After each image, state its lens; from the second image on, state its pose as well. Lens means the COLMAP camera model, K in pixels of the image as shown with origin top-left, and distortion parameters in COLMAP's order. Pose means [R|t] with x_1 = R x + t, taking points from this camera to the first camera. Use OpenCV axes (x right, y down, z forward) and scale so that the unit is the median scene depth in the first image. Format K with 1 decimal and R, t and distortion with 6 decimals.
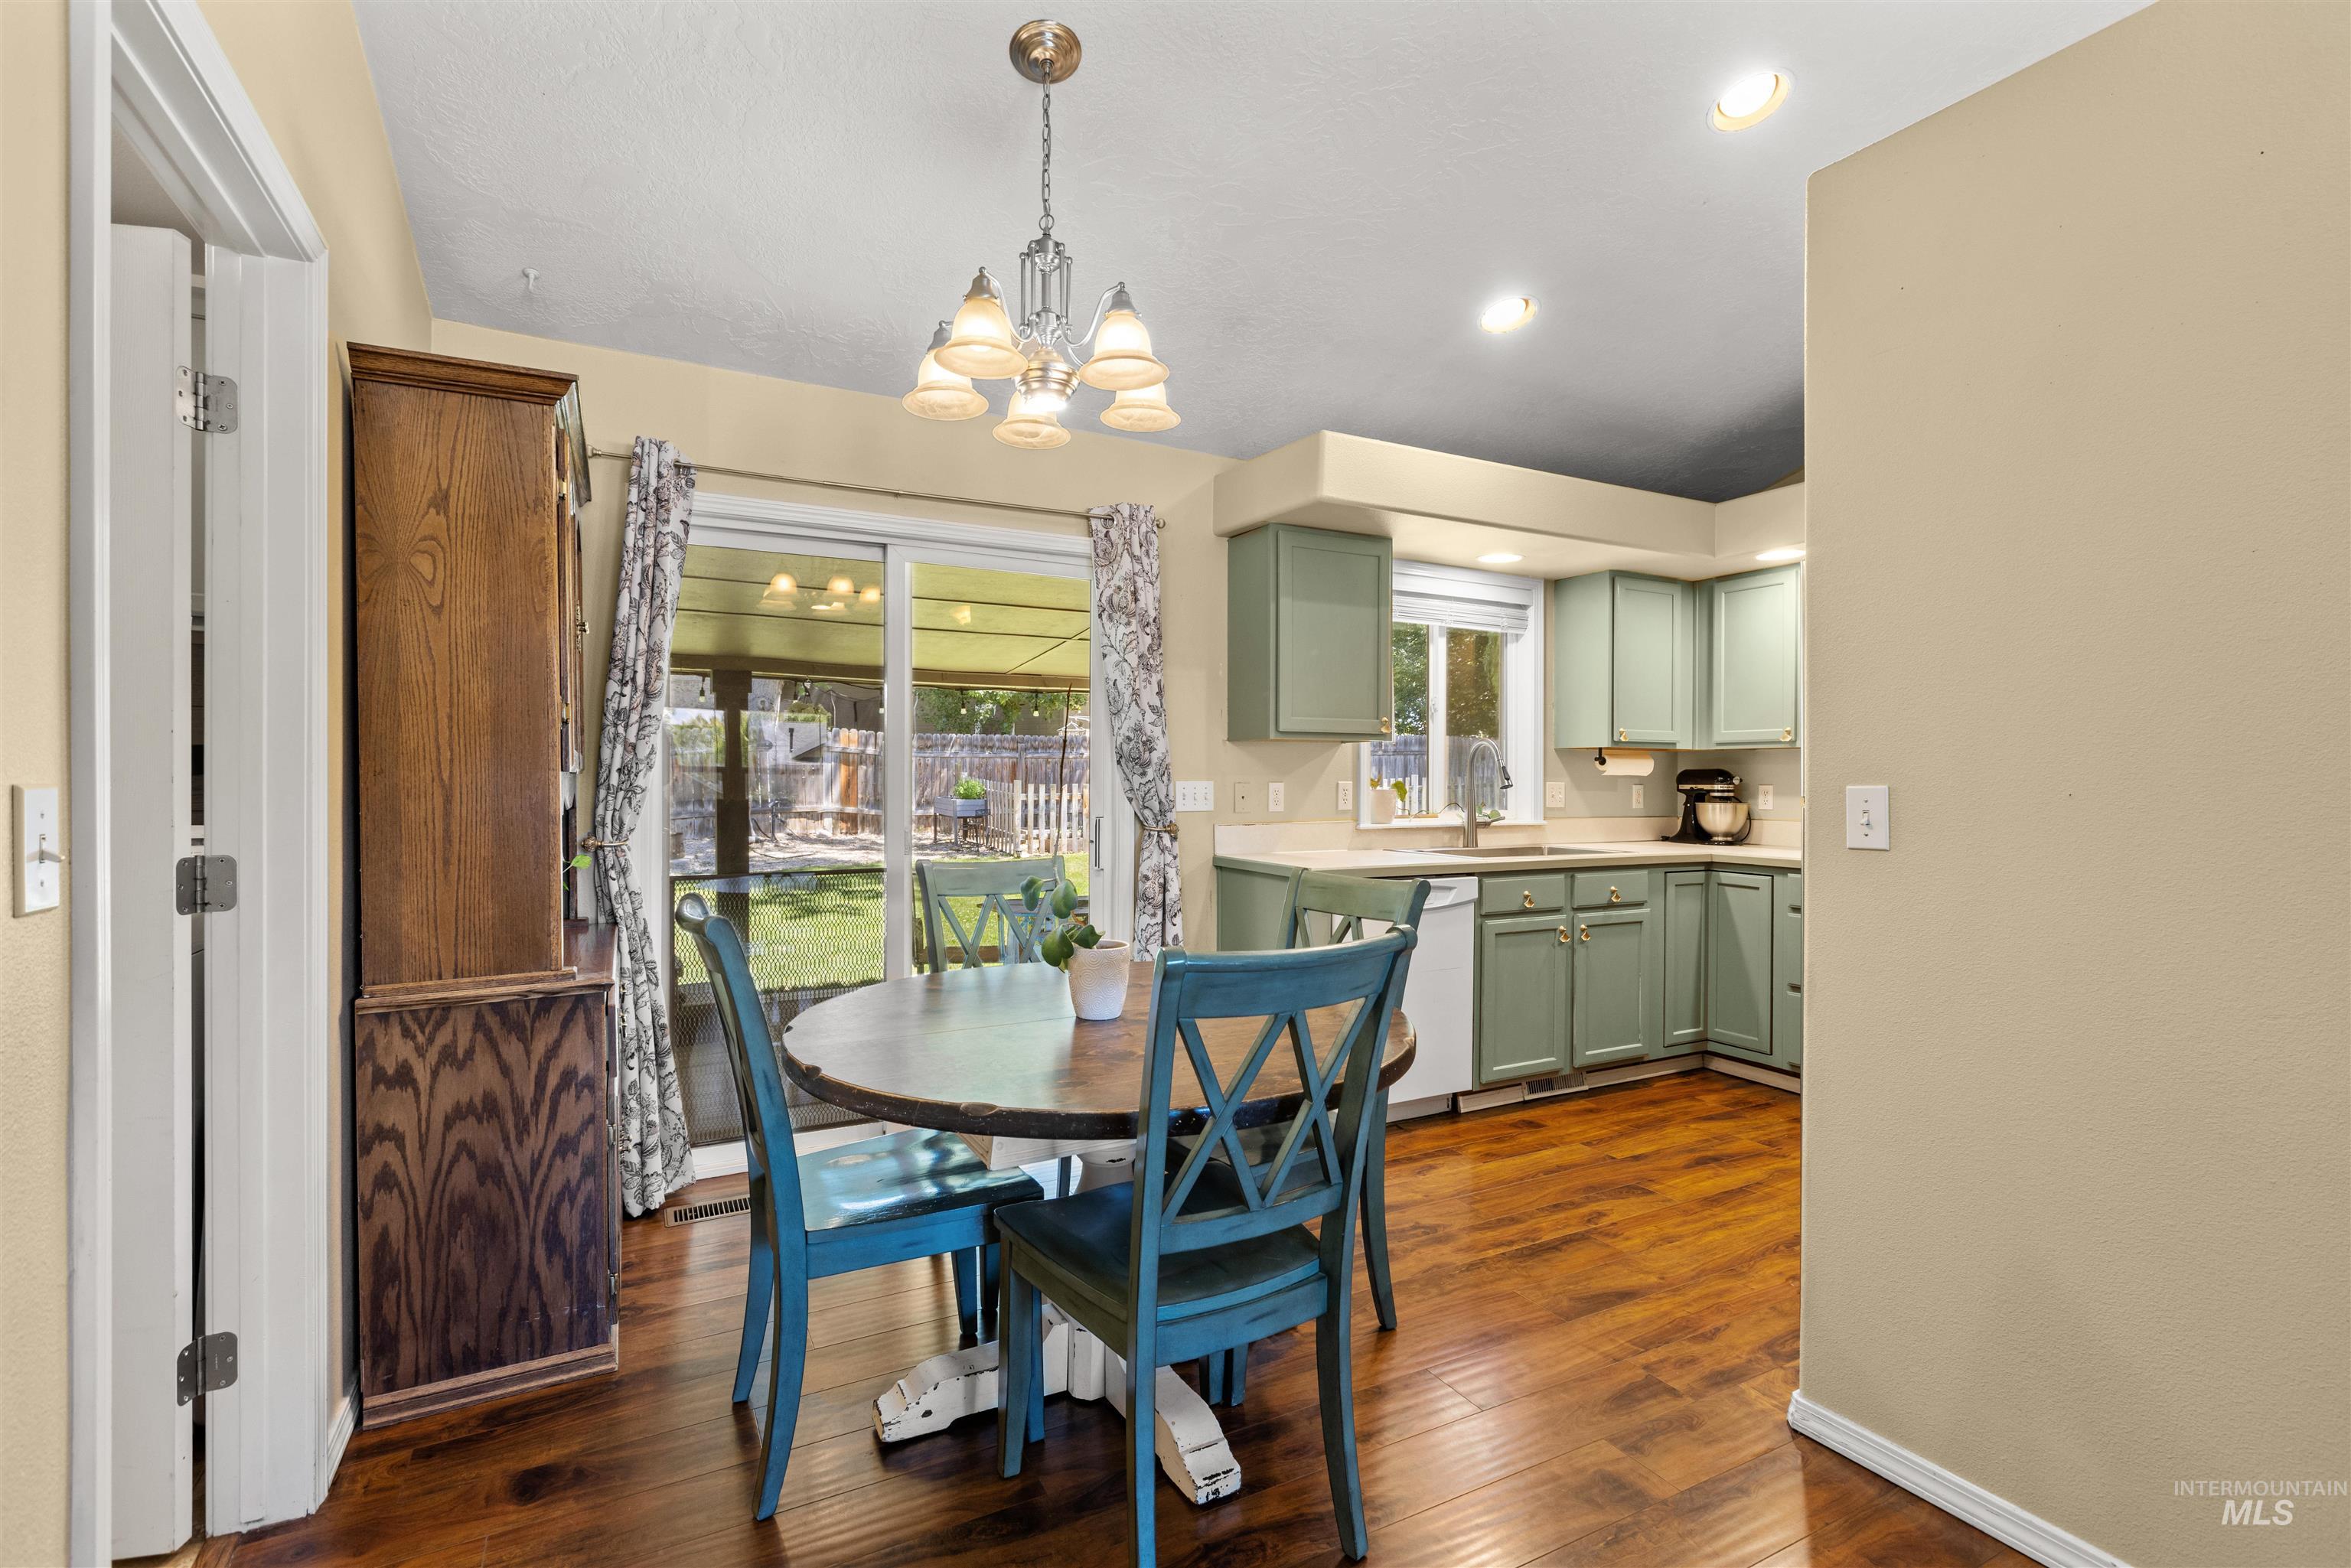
lens RADIAL K [[1049.6, 0, 1196.0], [0, 1049.6, 781.8], [0, 0, 1]] dist [0.002989, -0.001107]
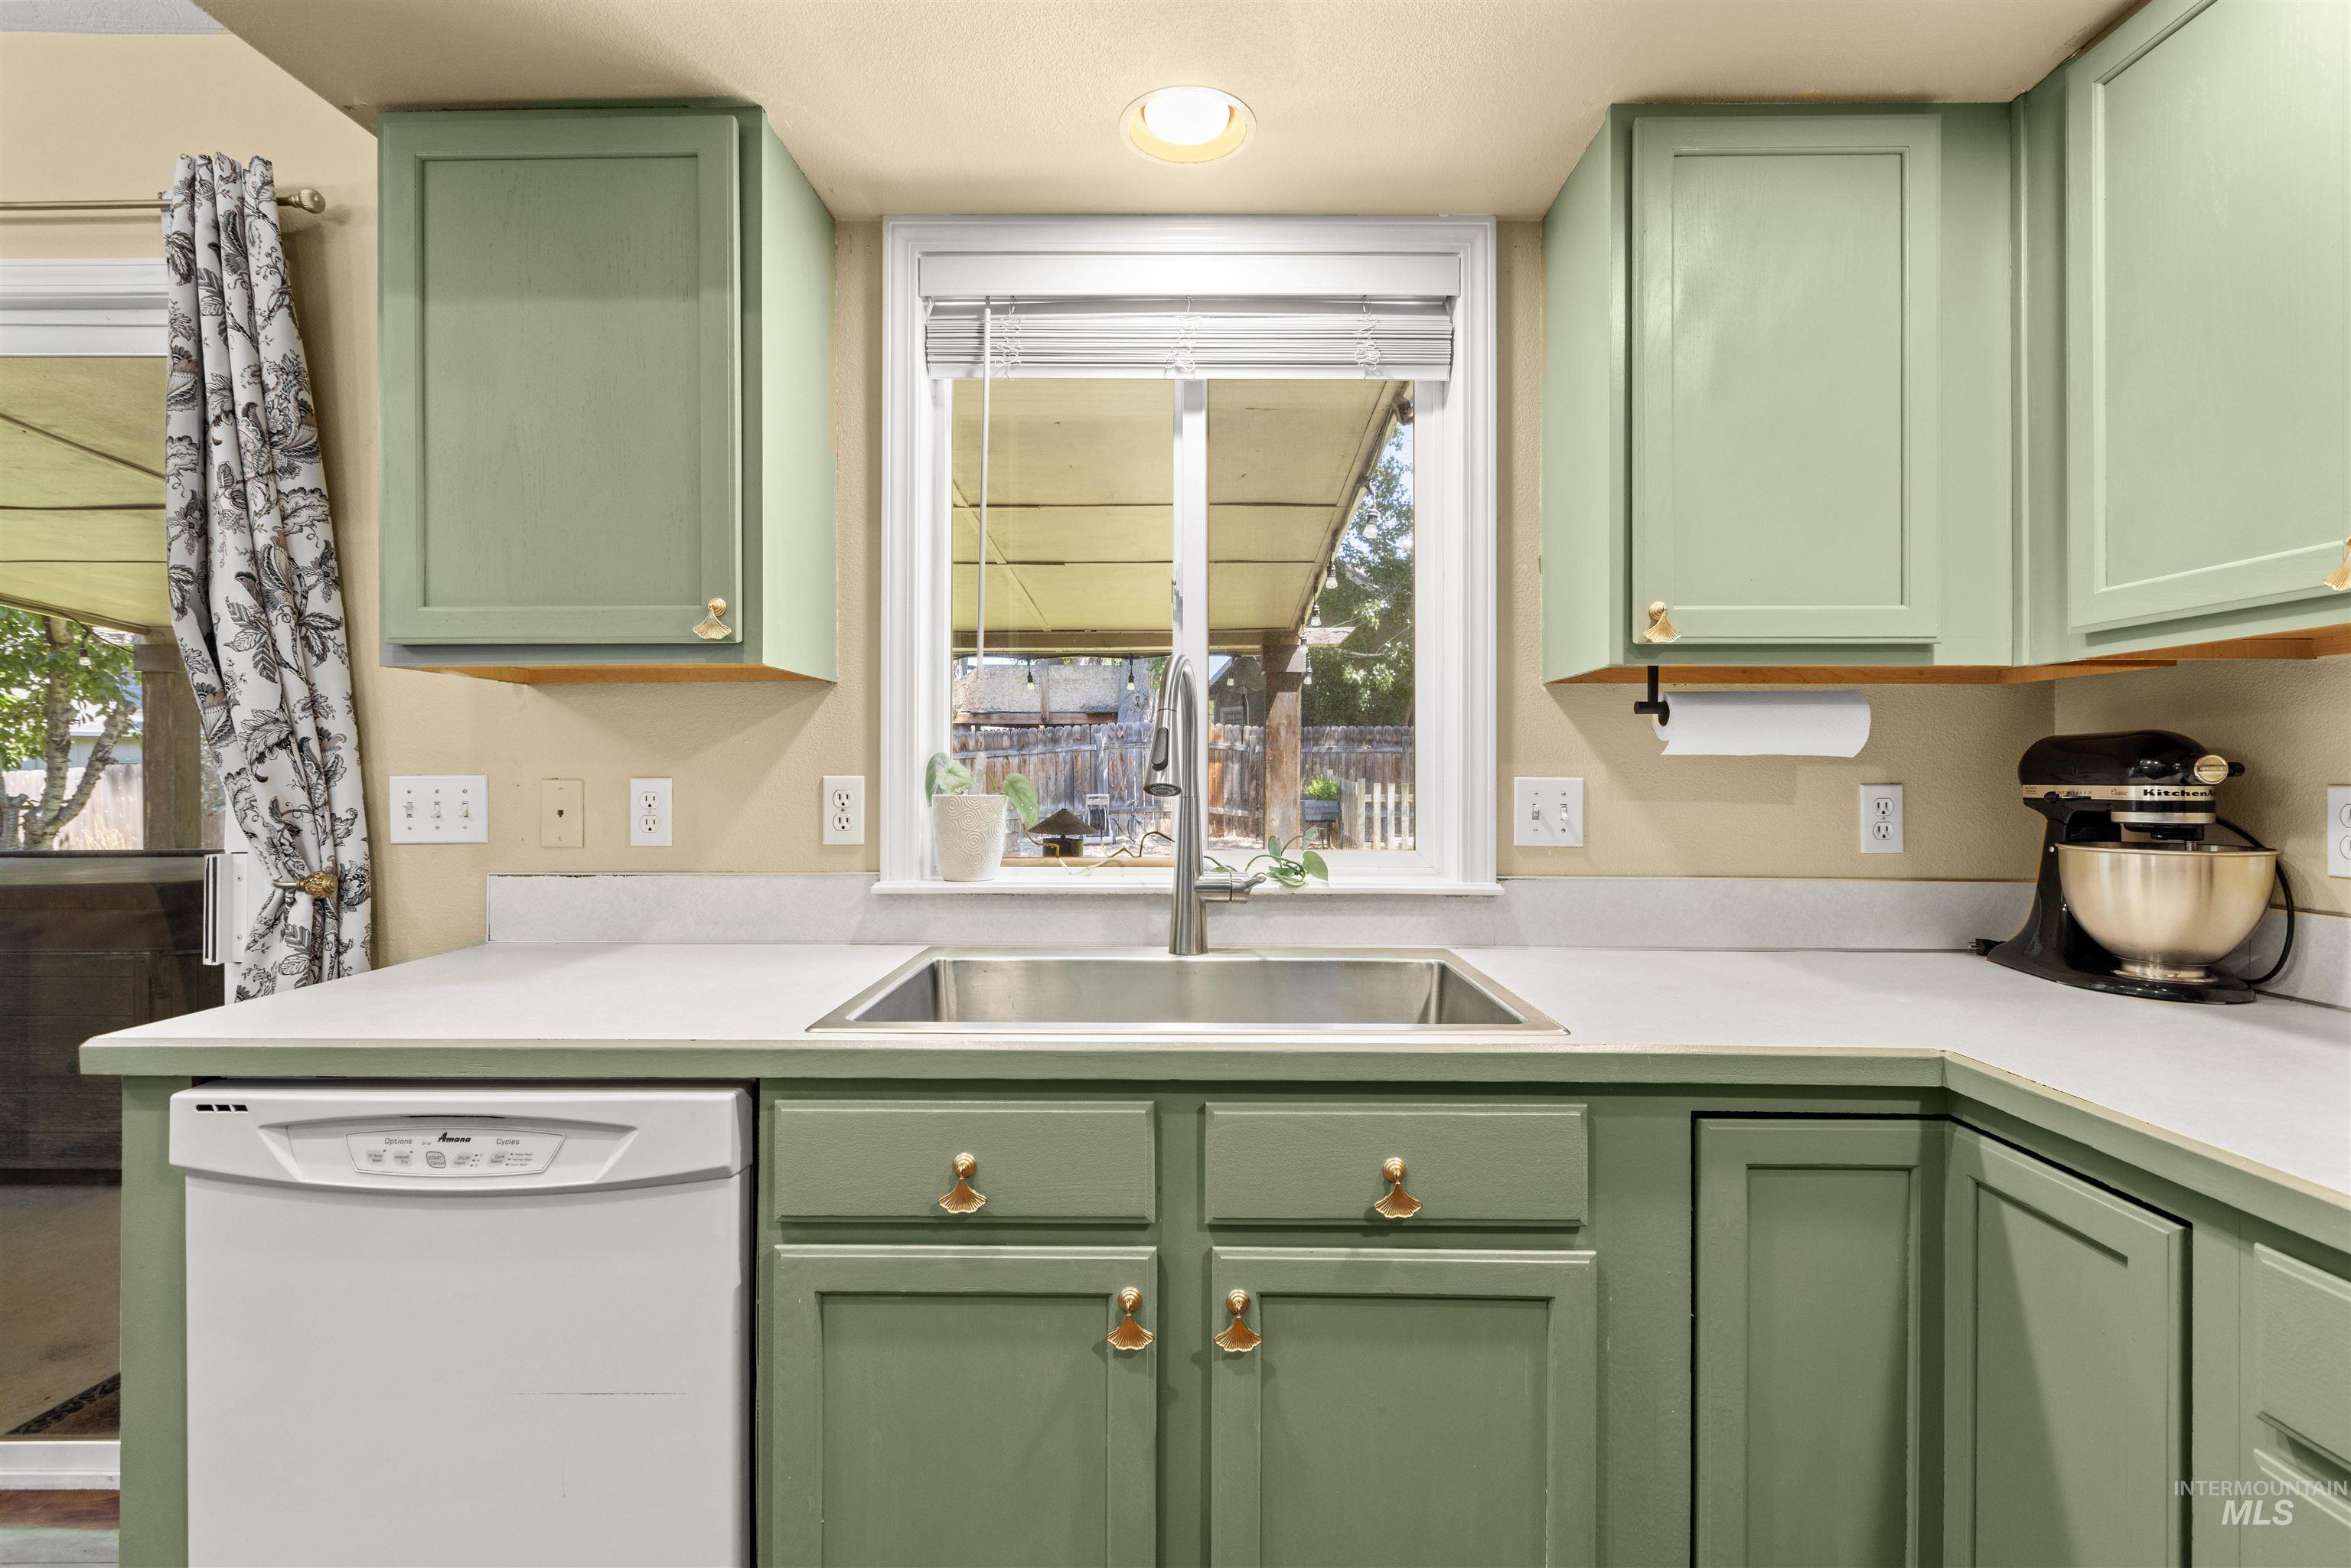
lens RADIAL K [[1049.6, 0, 1184.6], [0, 1049.6, 770.3], [0, 0, 1]] dist [0.002989, -0.001107]
pose [[0.881579, -0.003985, -0.472020, 0.518312], [-0.000773, 0.999951, -0.009886, 0.001878], [0.472036, 0.009081, 0.881533, 0.793522]]
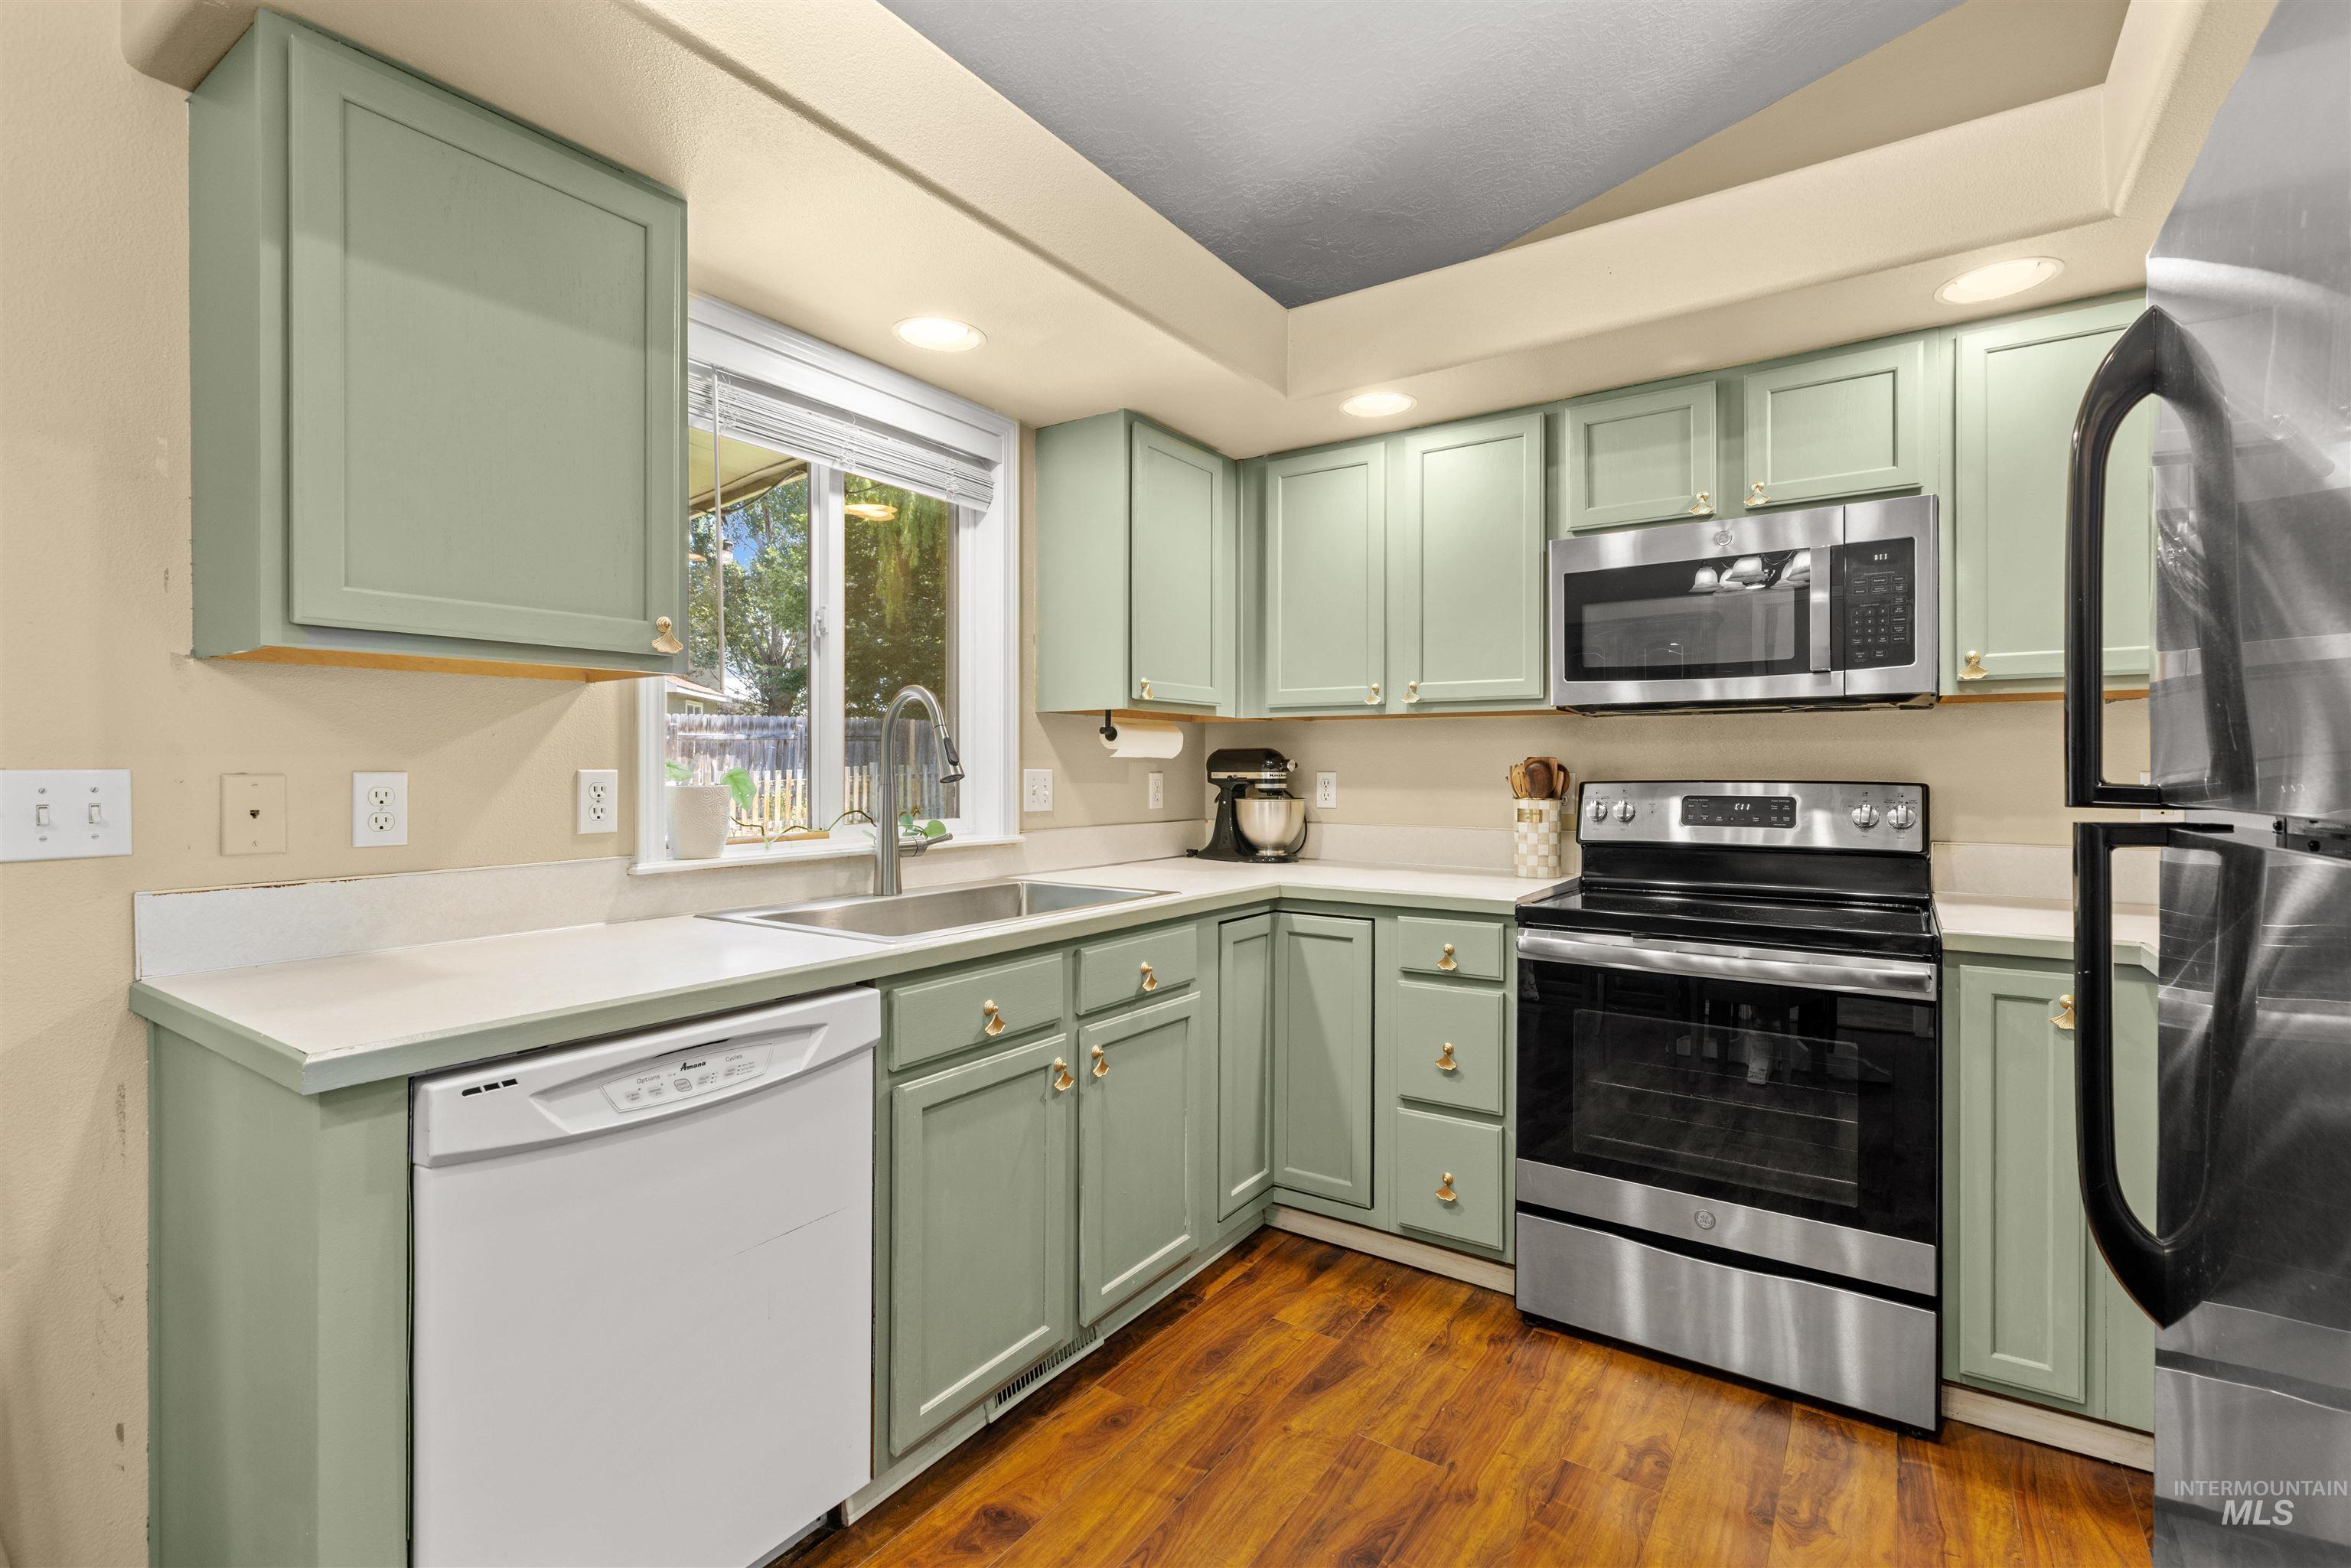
lens RADIAL K [[1049.6, 0, 1182.8], [0, 1049.6, 765.8], [0, 0, 1]] dist [0.002989, -0.001107]
pose [[0.885172, -0.001768, 0.465261, 0.176134], [0.003526, 0.999990, -0.002909, 0.000474], [-0.465251, 0.004215, 0.885169, 0.554785]]
